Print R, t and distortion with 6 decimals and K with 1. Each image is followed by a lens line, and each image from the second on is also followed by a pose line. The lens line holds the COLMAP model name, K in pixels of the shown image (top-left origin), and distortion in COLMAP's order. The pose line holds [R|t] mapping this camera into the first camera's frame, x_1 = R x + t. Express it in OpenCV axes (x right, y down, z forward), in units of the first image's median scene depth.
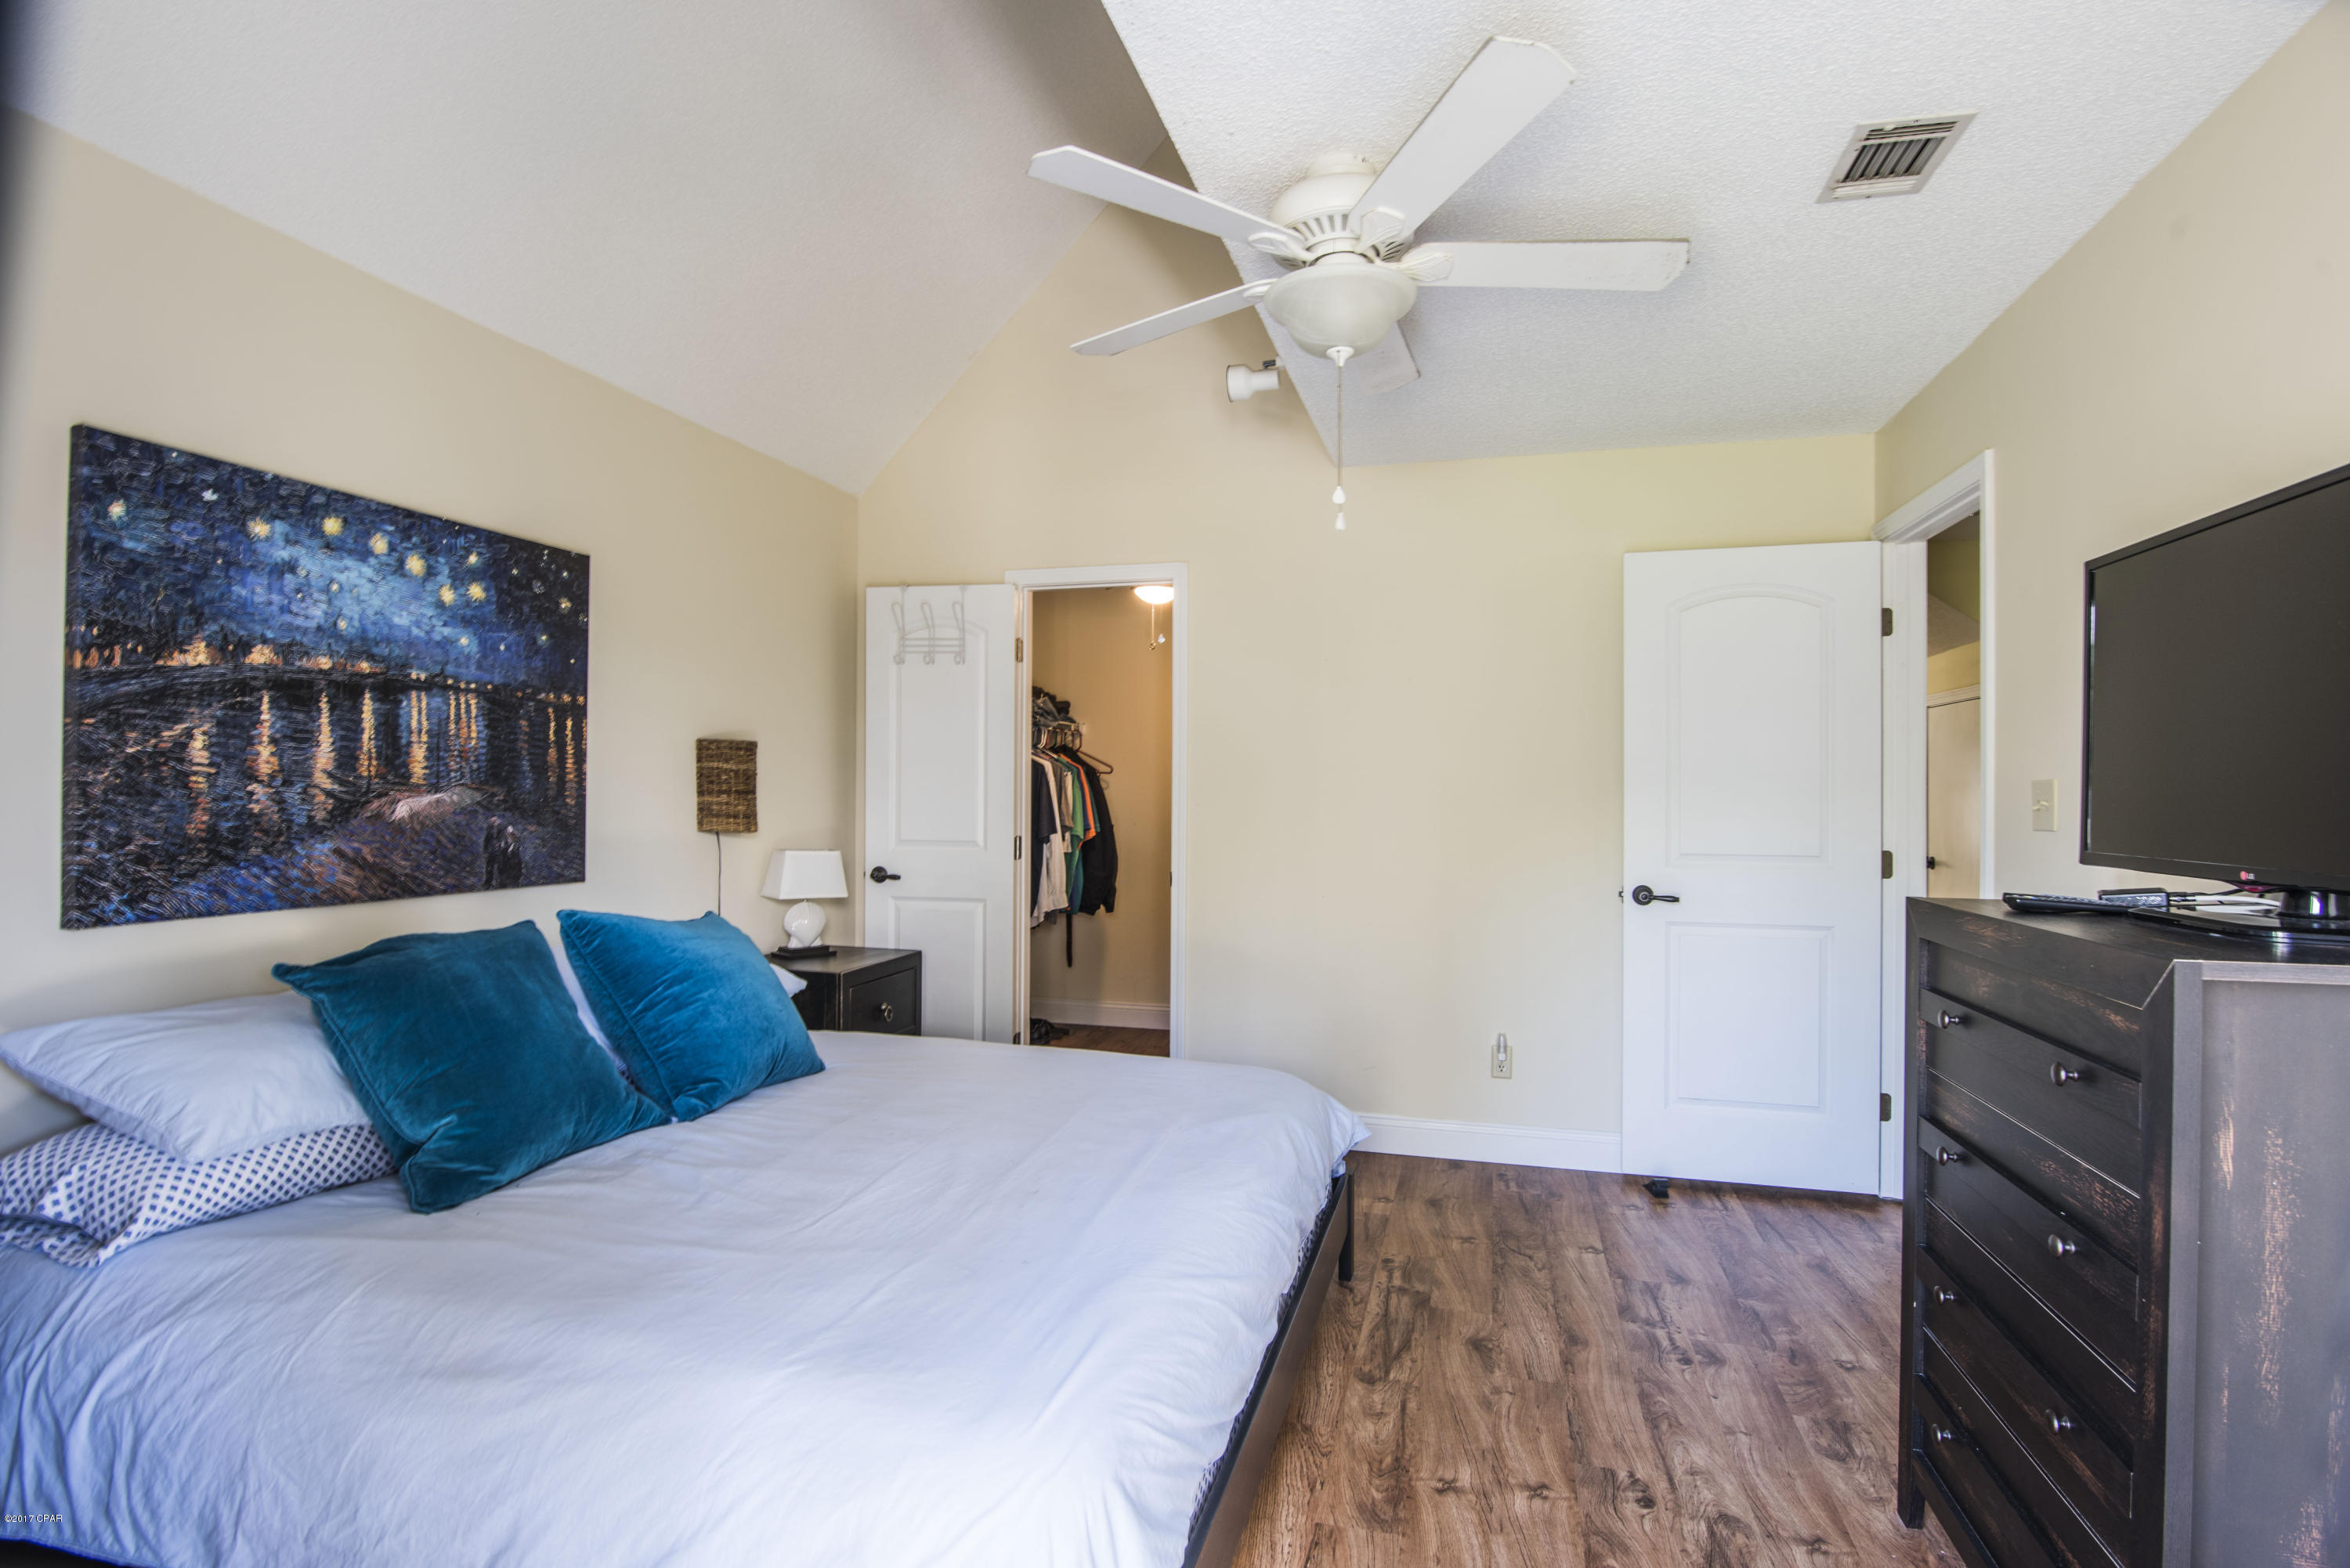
lens RADIAL K [[1158.3, 0, 1170.3], [0, 1158.3, 786.1], [0, 0, 1]] dist [-0.015972, -0.000482]
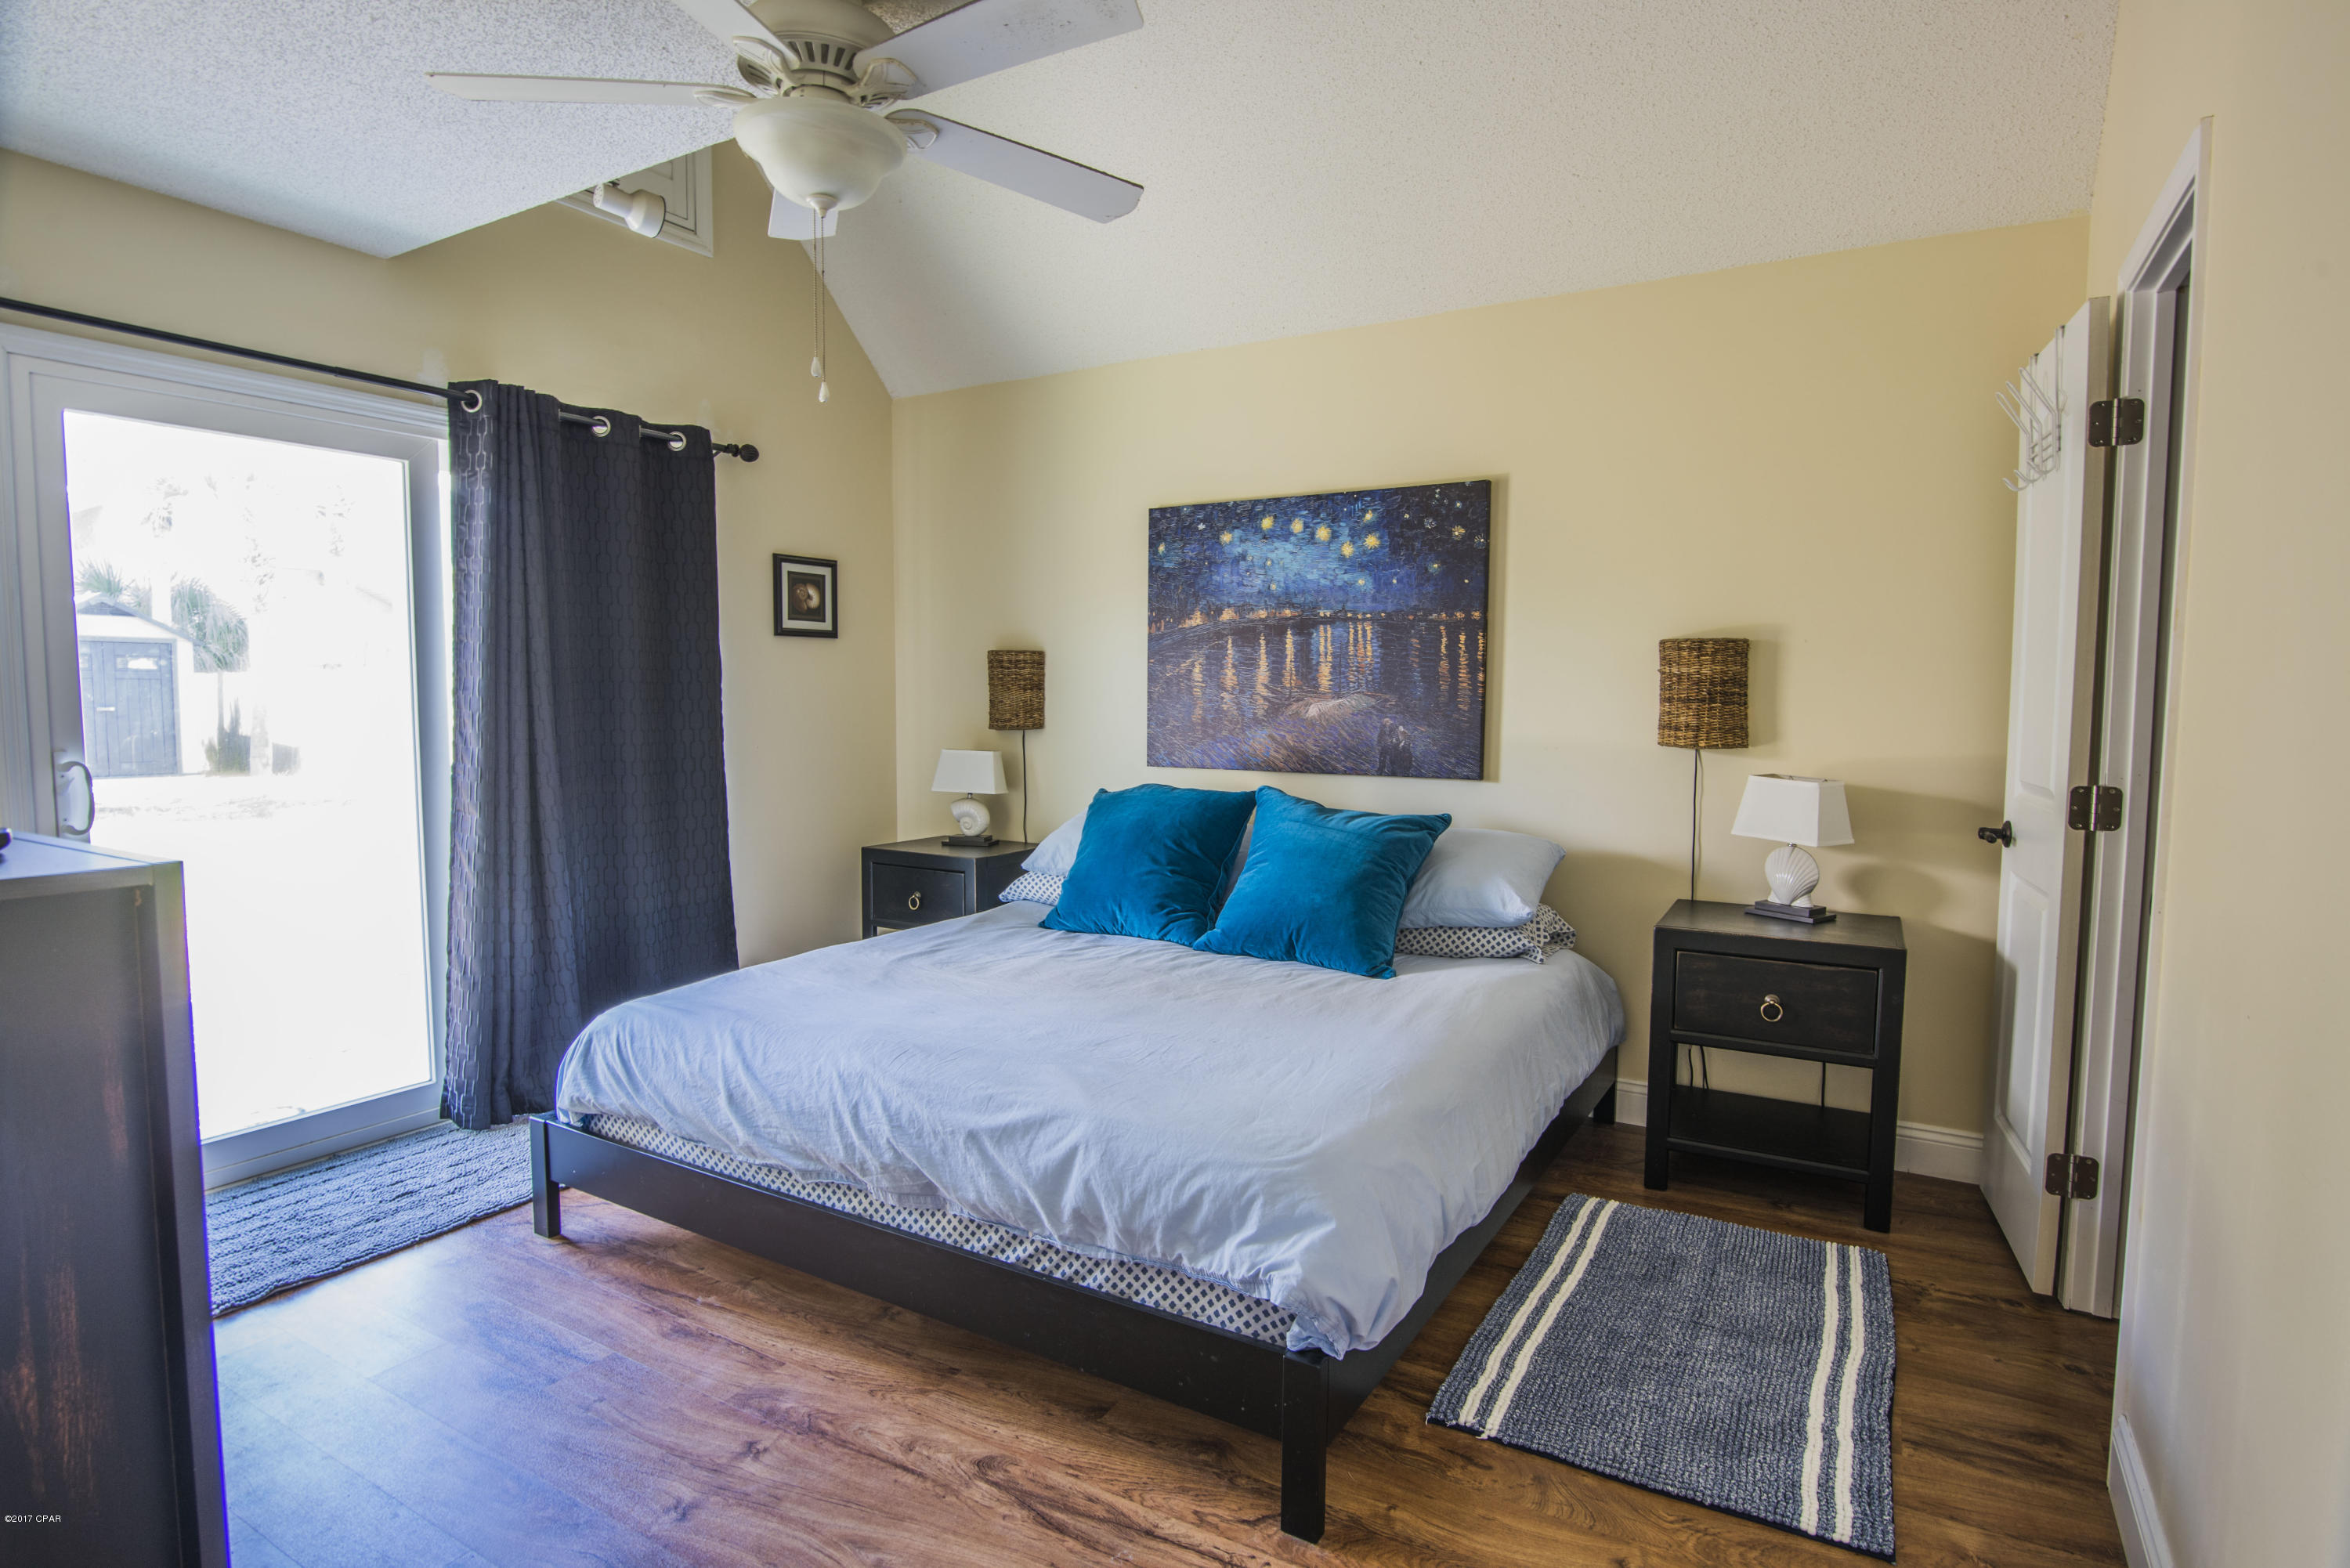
lens RADIAL K [[1193.1, 0, 1171.6], [0, 1193.1, 785.9], [0, 0, 1]] dist [-0.019241, -0.000038]
pose [[-0.254791, 0.064819, -0.964821, 0.828099], [-0.004019, 0.997671, 0.068088, 0.014394], [0.966988, 0.021225, -0.253937, 1.248422]]
